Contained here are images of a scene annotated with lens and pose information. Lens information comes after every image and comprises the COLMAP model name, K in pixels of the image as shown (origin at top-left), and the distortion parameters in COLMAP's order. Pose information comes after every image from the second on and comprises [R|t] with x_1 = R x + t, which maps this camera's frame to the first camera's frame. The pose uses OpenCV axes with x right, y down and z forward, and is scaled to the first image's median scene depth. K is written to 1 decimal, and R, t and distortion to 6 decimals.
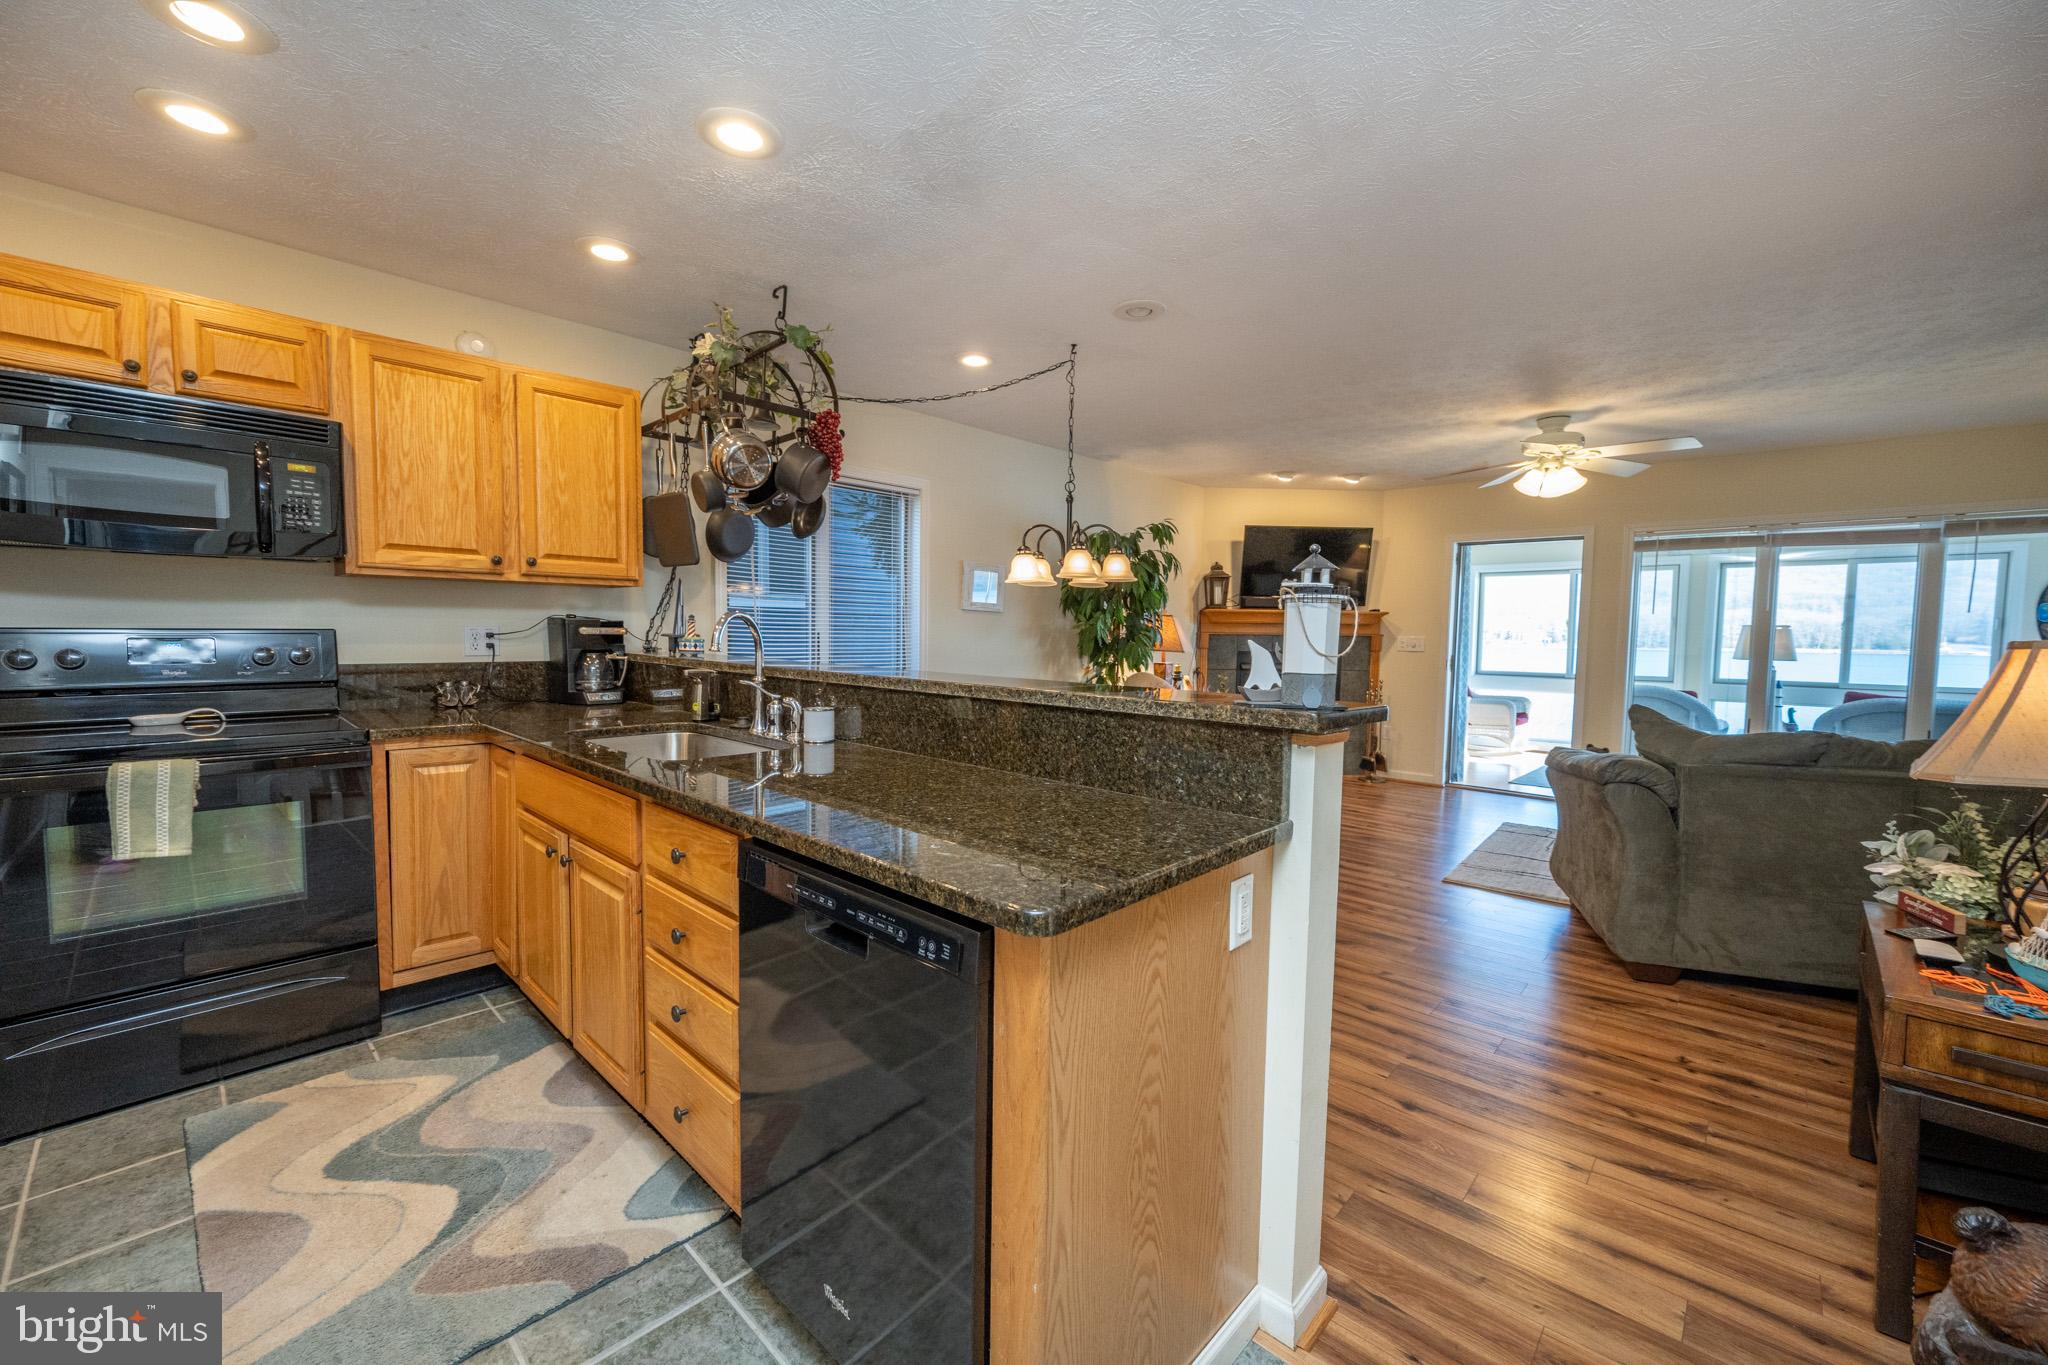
lens RADIAL K [[810.7, 0, 1011.2], [0, 810.7, 687.7], [0, 0, 1]] dist [-0.001355, -0.000200]
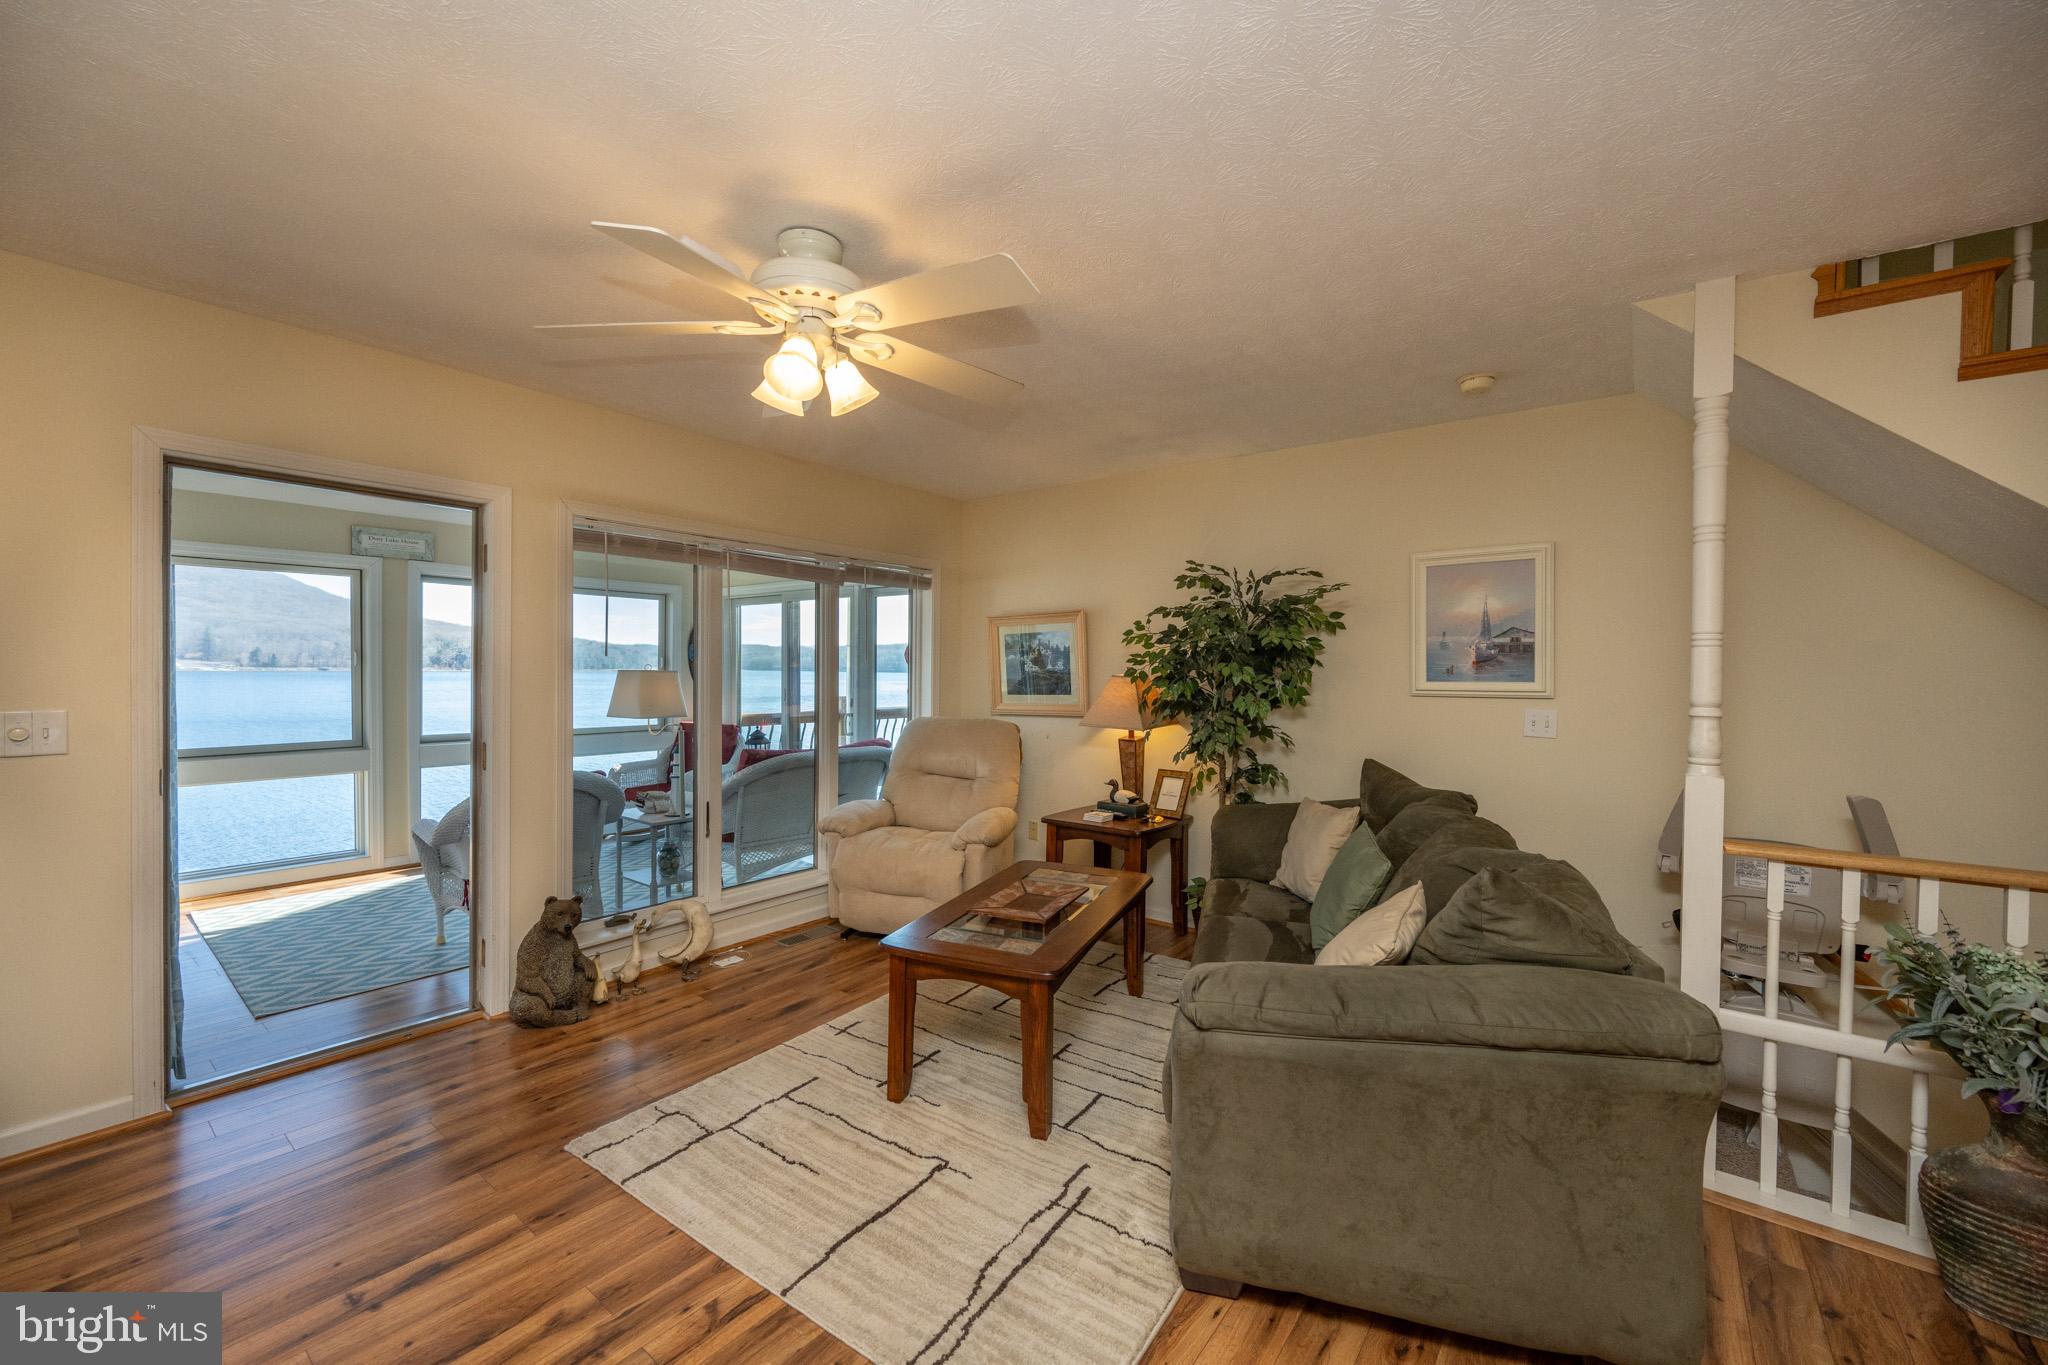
lens RADIAL K [[804.8, 0, 1016.8], [0, 804.8, 680.9], [0, 0, 1]] dist [-0.000238, 0.000228]
pose [[-0.102428, -0.028205, 0.994341, 0.320602], [0.055592, 0.997873, 0.034032, -0.151646], [-0.993186, 0.058763, -0.100642, 1.514077]]
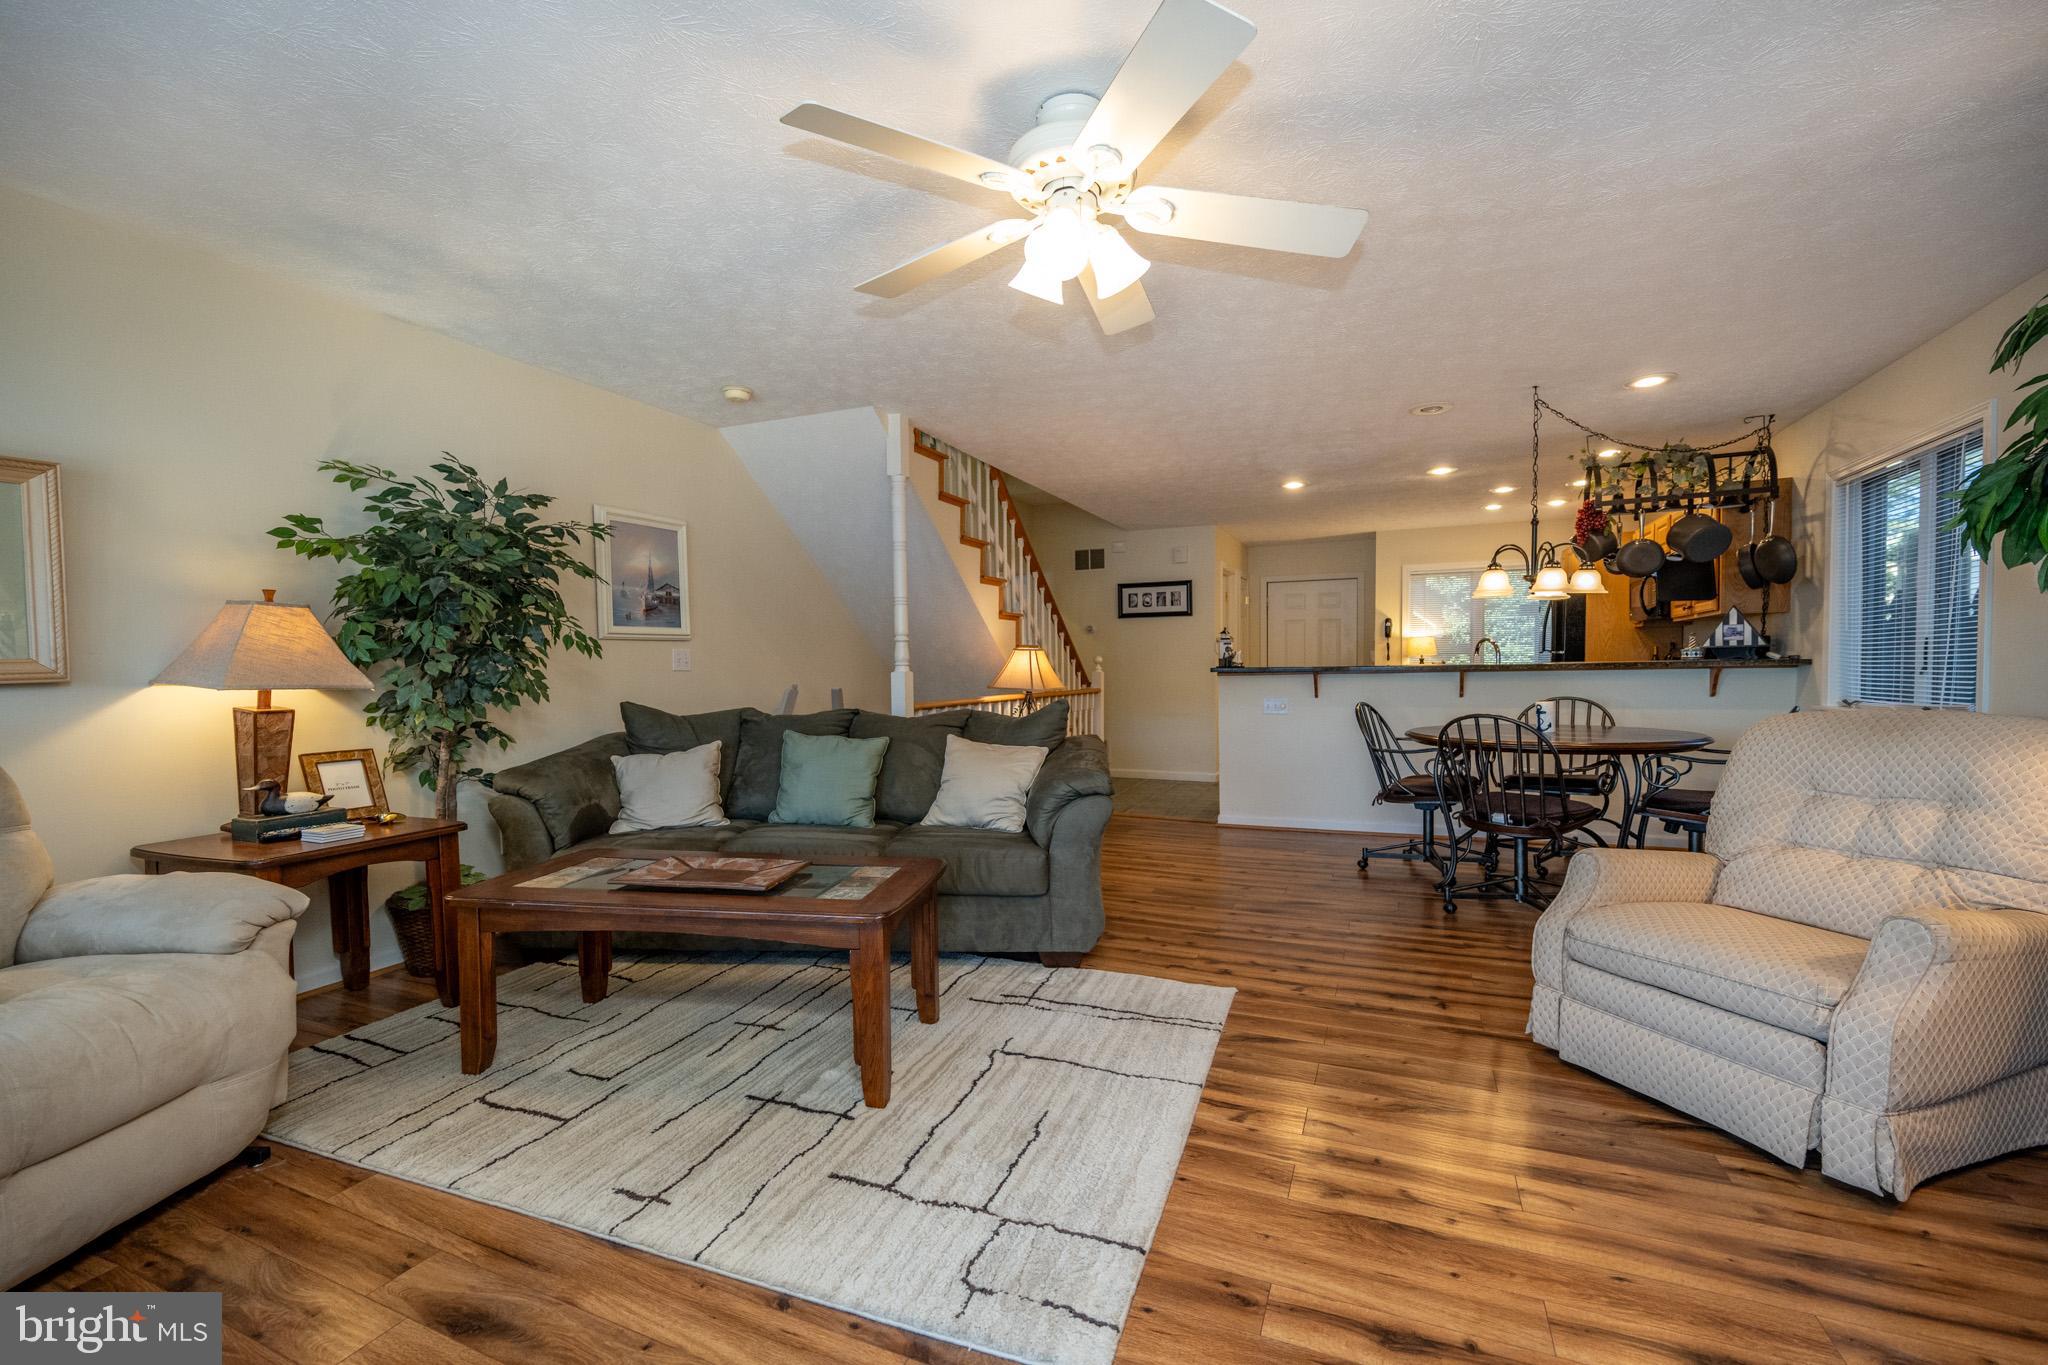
lens RADIAL K [[812.0, 0, 994.1], [0, 812.0, 656.7], [0, 0, 1]] dist [-0.023354, -0.000115]
pose [[-0.954421, 0.002905, -0.298448, 1.341968], [-0.011248, 0.998892, 0.045691, -0.087479], [0.298250, 0.046965, -0.953332, 2.282058]]
